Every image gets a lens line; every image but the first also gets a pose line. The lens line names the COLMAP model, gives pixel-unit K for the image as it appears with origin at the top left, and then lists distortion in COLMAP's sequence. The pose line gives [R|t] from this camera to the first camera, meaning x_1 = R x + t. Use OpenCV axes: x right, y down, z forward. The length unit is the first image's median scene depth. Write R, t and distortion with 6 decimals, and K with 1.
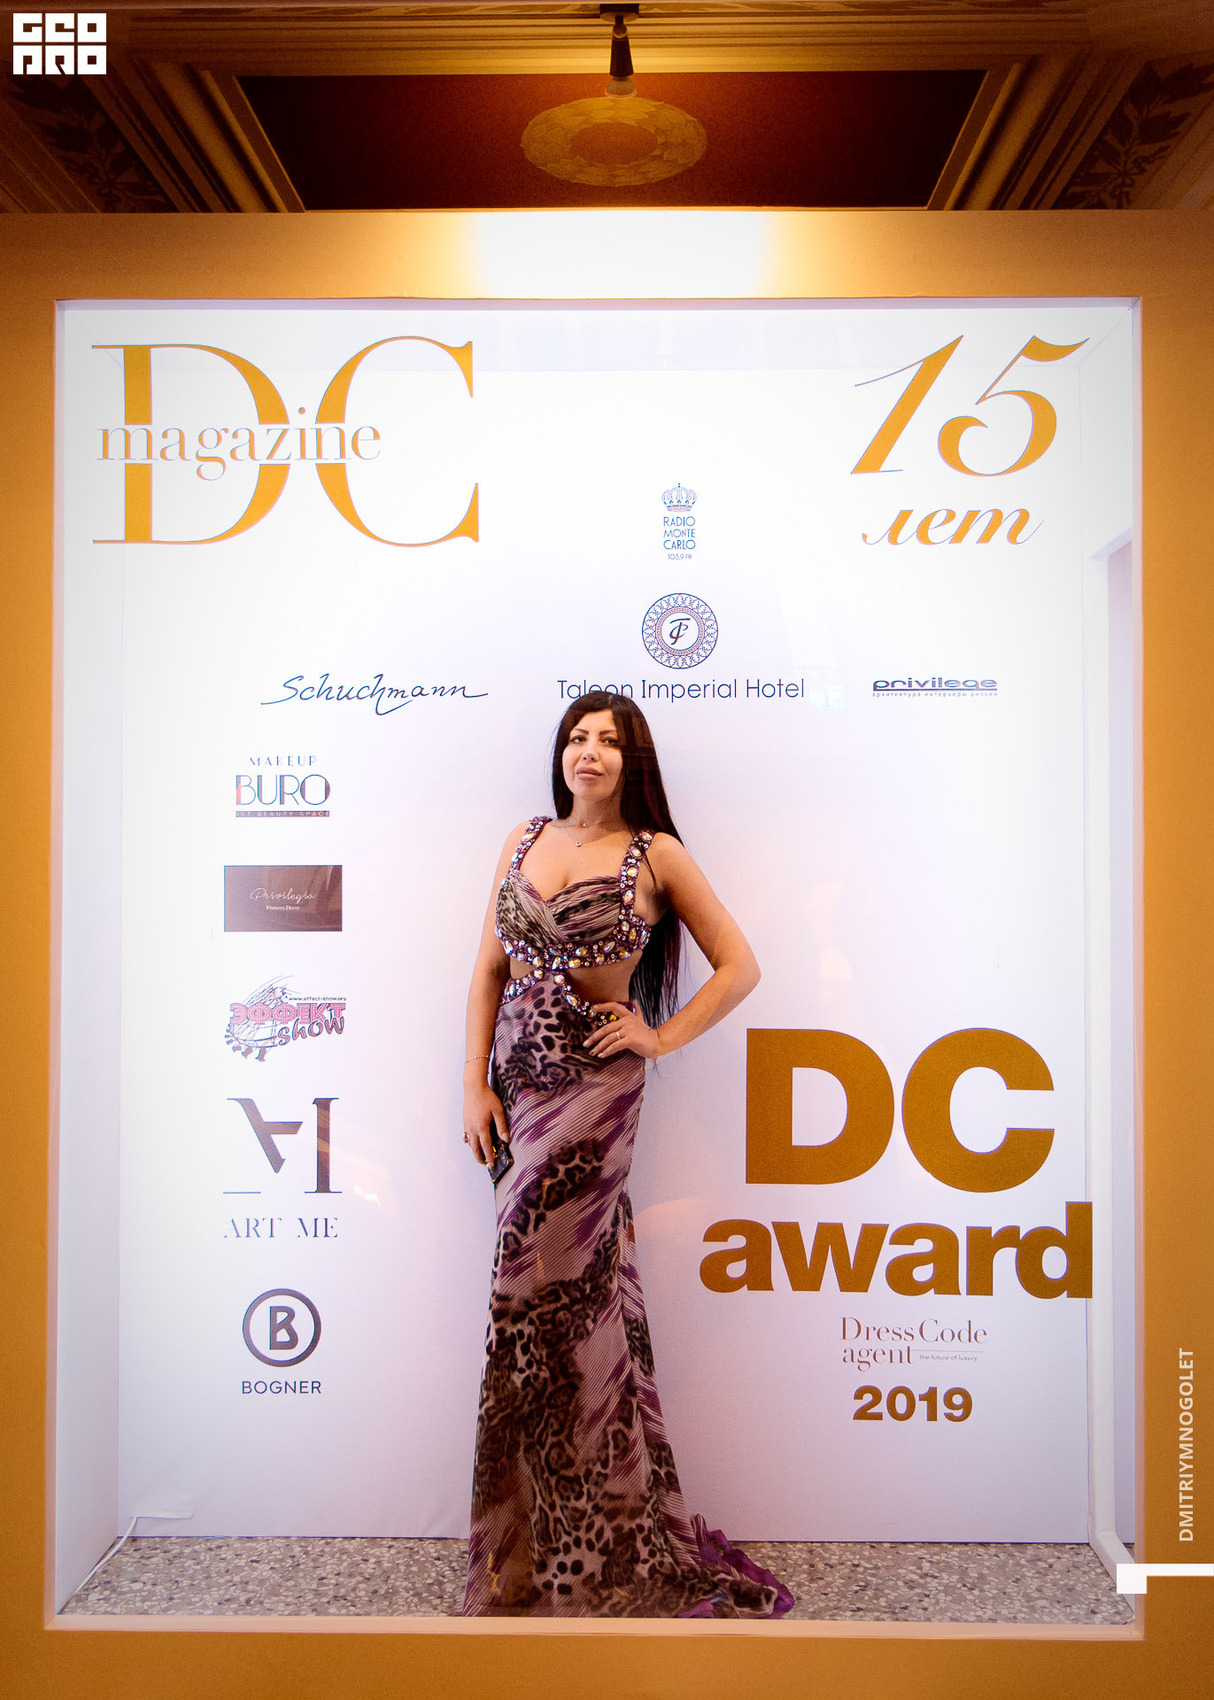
lens RADIAL K [[1536.2, 0, 598.0], [0, 1536.2, 842.8], [0, 0, 1]] dist [0.004139, -0.007444]
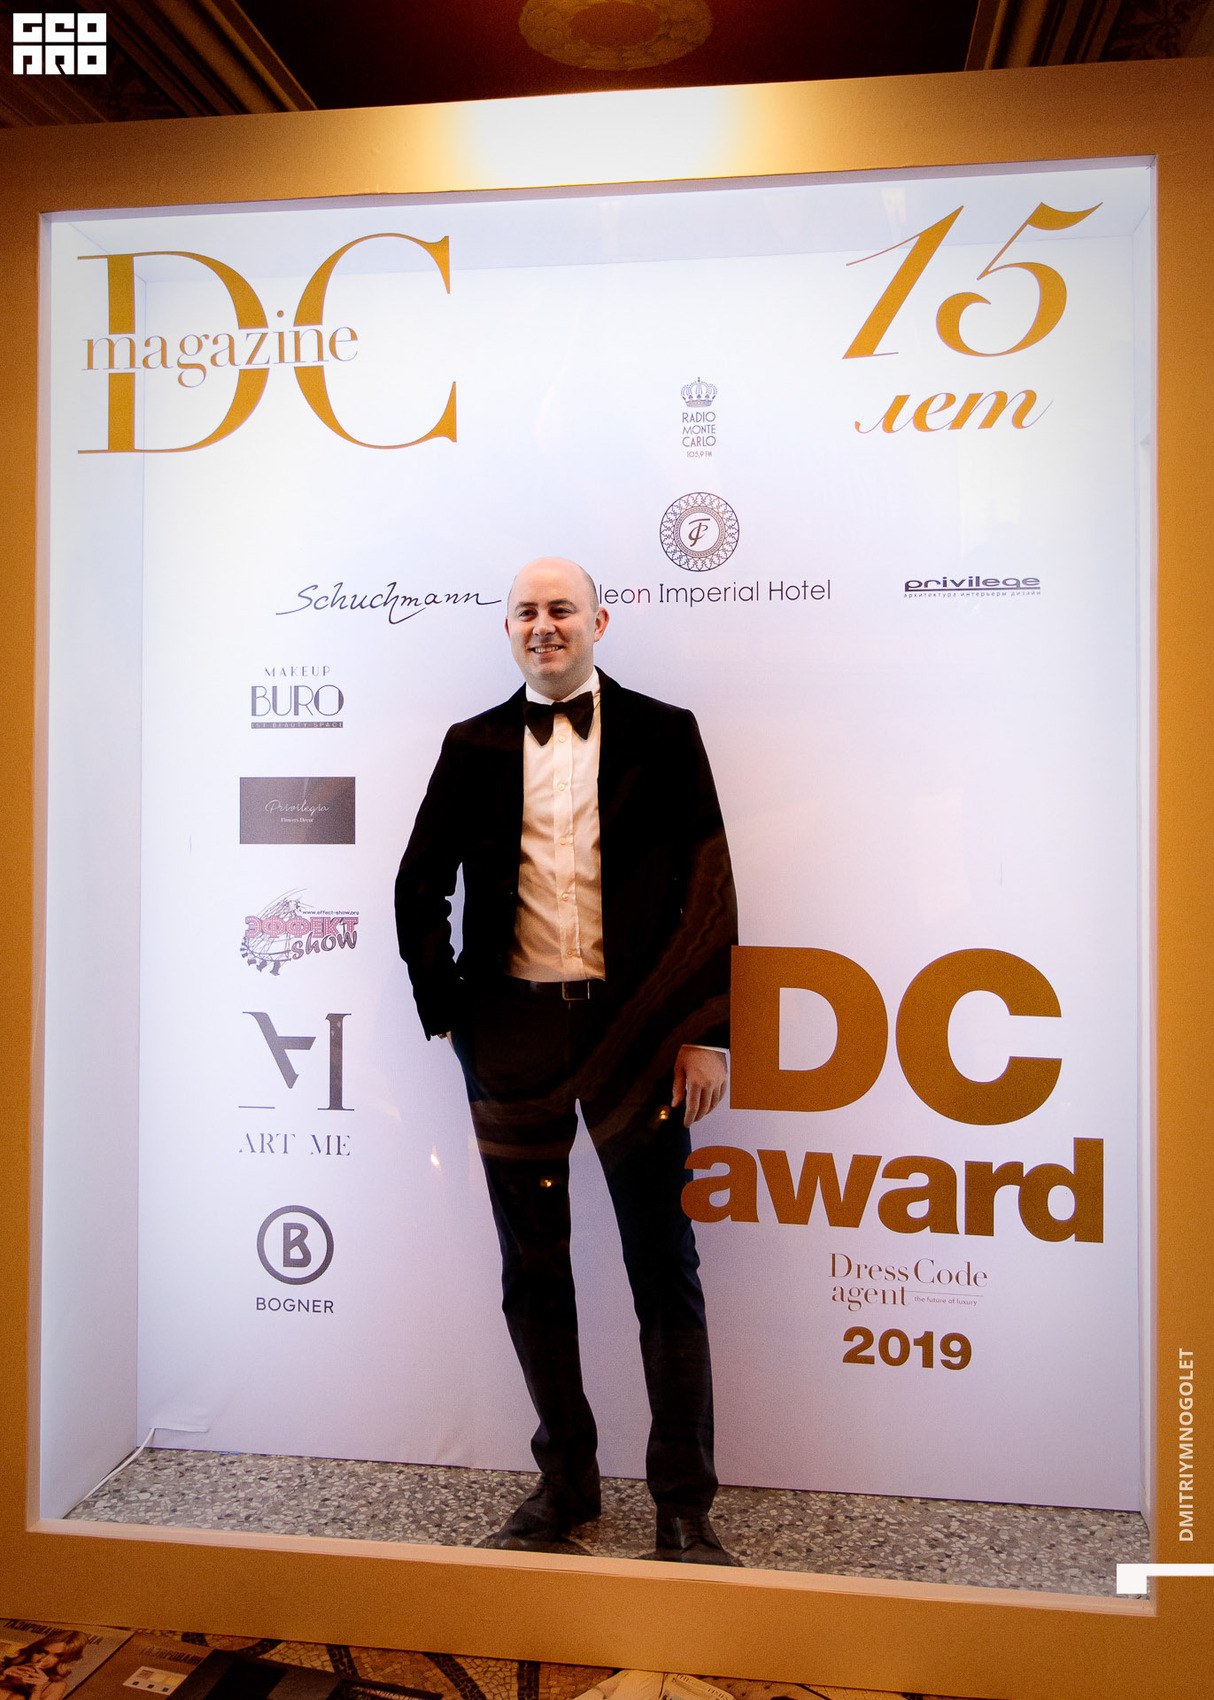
lens RADIAL K [[1591.7, 0, 575.9], [0, 1591.7, 769.1], [0, 0, 1]] dist [0.000509, -0.000136]
pose [[0.991444, -0.000305, -0.130530, 0.115736], [0.000478, 0.999999, 0.001298, 0.009025], [0.130530, -0.001350, 0.991443, 0.009702]]
